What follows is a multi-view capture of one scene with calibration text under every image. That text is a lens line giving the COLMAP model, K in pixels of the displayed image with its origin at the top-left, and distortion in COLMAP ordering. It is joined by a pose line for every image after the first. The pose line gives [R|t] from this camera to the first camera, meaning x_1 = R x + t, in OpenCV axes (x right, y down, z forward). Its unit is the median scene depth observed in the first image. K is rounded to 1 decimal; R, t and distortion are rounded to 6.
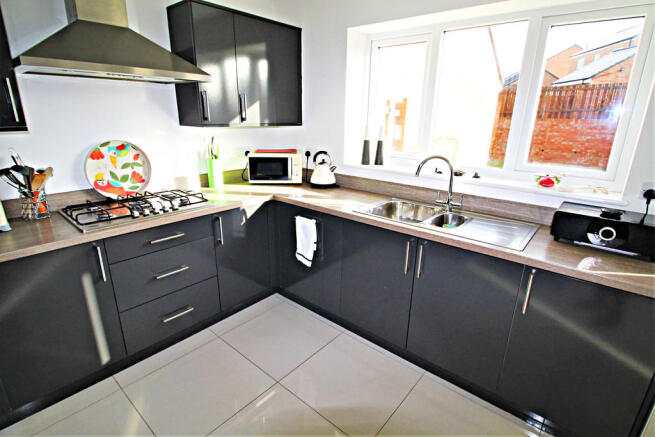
lens RADIAL K [[331.5, 0, 327.5], [0, 331.5, 218.5], [0, 0, 1]] dist [-0.002747, -0.000704]
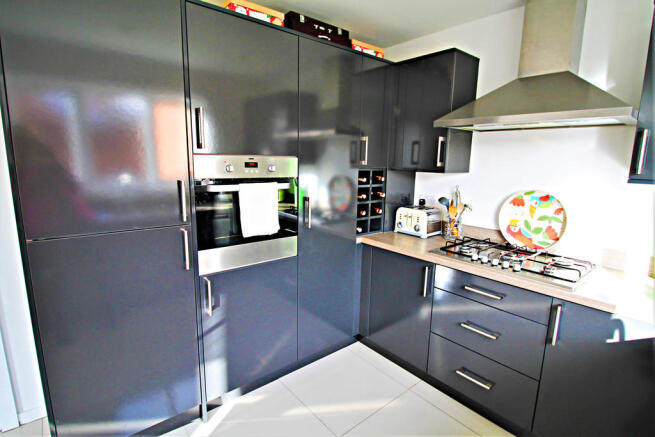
lens RADIAL K [[331.5, 0, 327.5], [0, 331.5, 218.5], [0, 0, 1]] dist [-0.002747, -0.000704]
pose [[-0.155555, 0.159281, -0.974901, 0.391145], [-0.314479, 0.927582, 0.201728, -0.159629], [0.936432, 0.337966, -0.094199, 0.540720]]
